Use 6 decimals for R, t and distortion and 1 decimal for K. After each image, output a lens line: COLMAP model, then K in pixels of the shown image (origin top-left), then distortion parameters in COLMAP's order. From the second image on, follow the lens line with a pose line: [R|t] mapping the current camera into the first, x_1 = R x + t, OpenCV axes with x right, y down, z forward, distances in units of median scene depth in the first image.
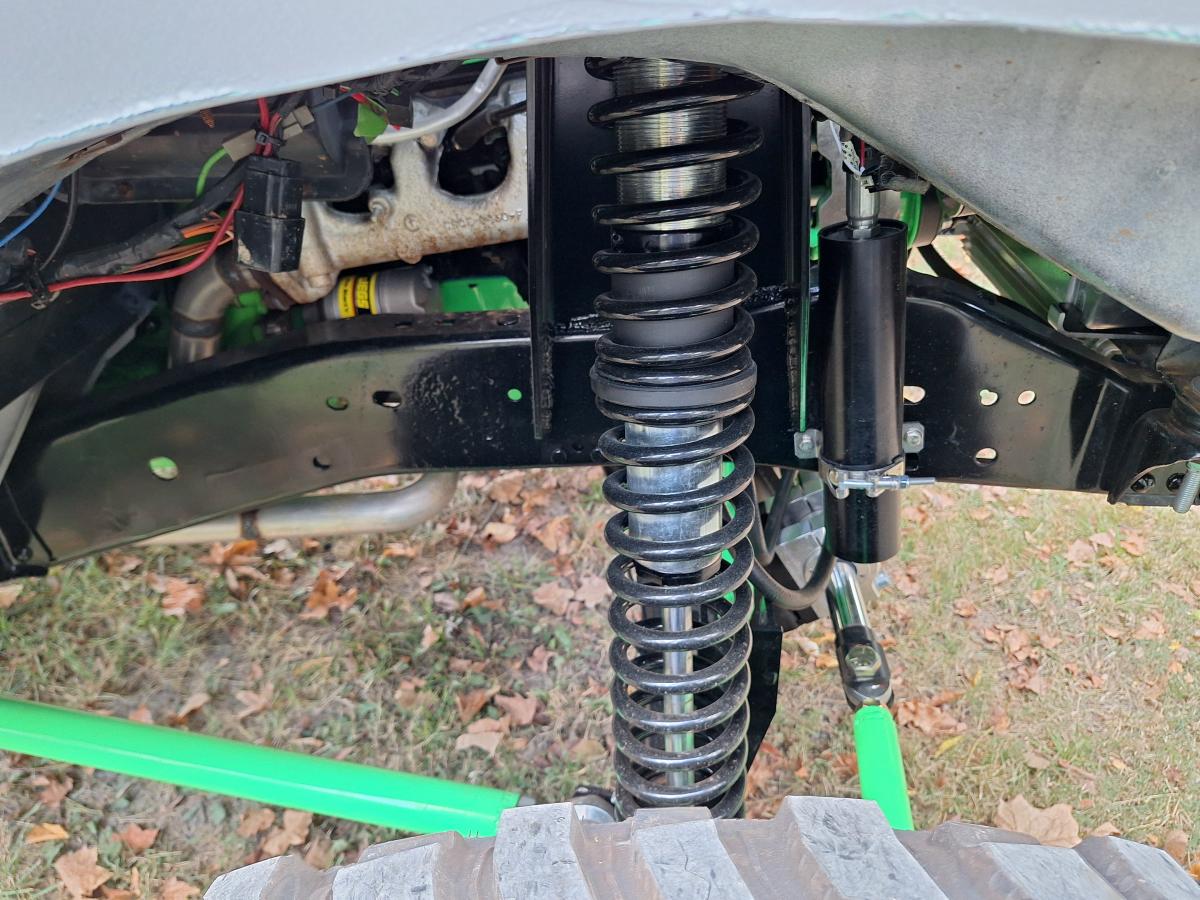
lens RADIAL K [[839.4, 0, 605.3], [0, 839.4, 448.0], [0, 0, 1]] dist [0.063433, -0.079107]
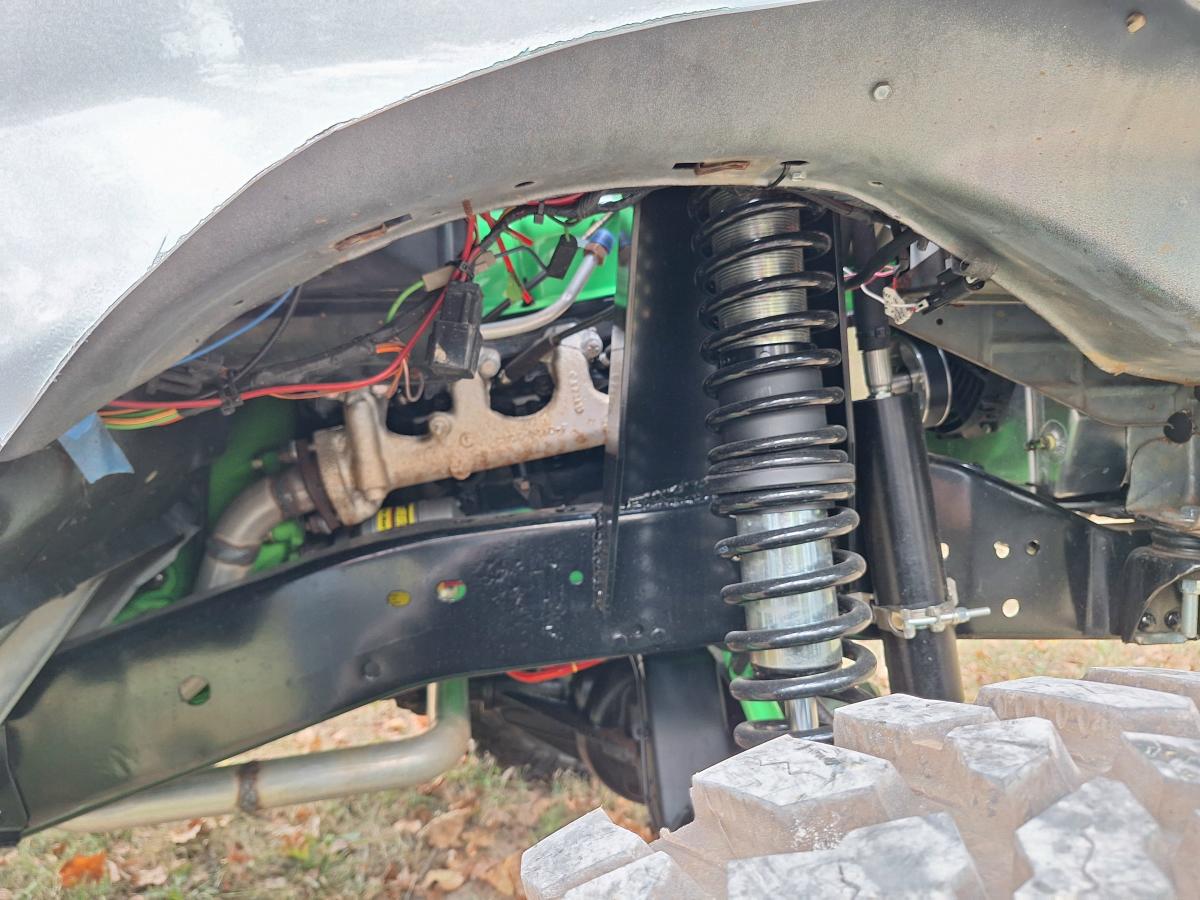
lens RADIAL K [[839.4, 0, 597.2], [0, 839.4, 442.6], [0, 0, 1]] dist [0.063433, -0.079107]
pose [[0.986925, -0.022063, 0.159660, -0.235778], [0.091848, 0.890994, -0.444628, 0.242754], [-0.132446, 0.453479, 0.881371, 0.006266]]
